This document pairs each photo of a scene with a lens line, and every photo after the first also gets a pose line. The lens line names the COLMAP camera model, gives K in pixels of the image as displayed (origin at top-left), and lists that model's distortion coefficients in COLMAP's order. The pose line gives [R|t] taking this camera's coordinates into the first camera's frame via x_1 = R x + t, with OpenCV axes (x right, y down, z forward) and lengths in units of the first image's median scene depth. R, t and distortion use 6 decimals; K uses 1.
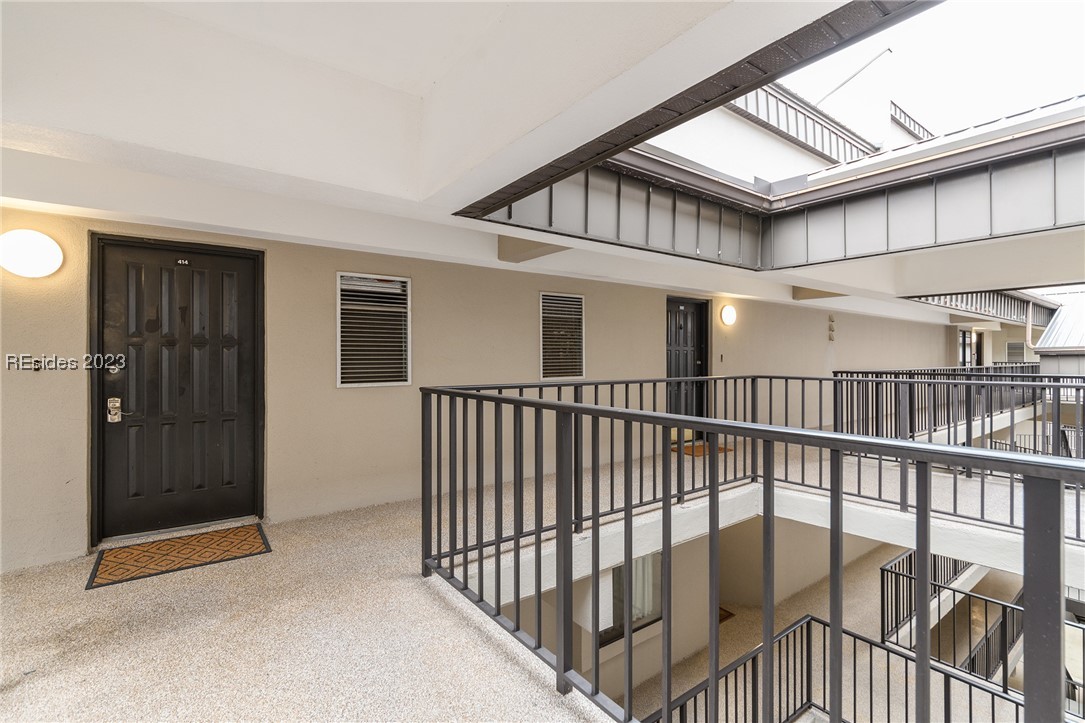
lens RADIAL K [[500.2, 0, 567.9], [0, 500.2, 357.6], [0, 0, 1]] dist [-0.008683, 0.001137]
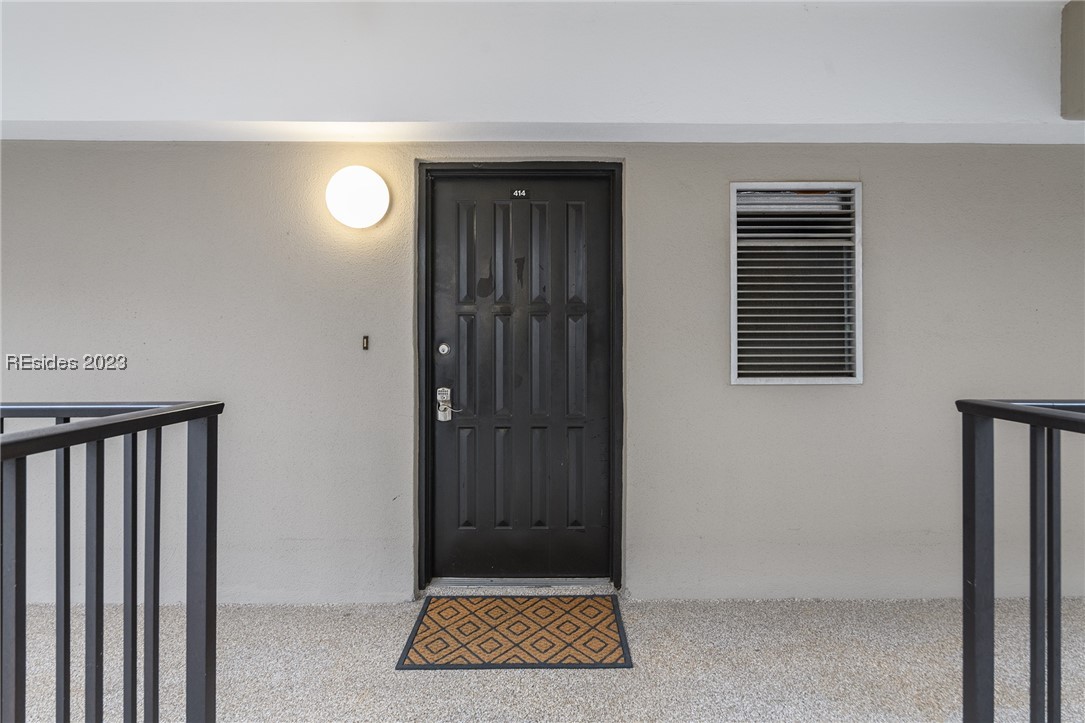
lens RADIAL K [[635.7, 0, 549.9], [0, 635.7, 340.2], [0, 0, 1]] dist [-0.001718, 0.009609]
pose [[0.788791, 0.001089, -0.614660, -0.198897], [0.001016, 0.999995, 0.003075, 0.008141], [0.614660, -0.003050, 0.788786, 0.329627]]
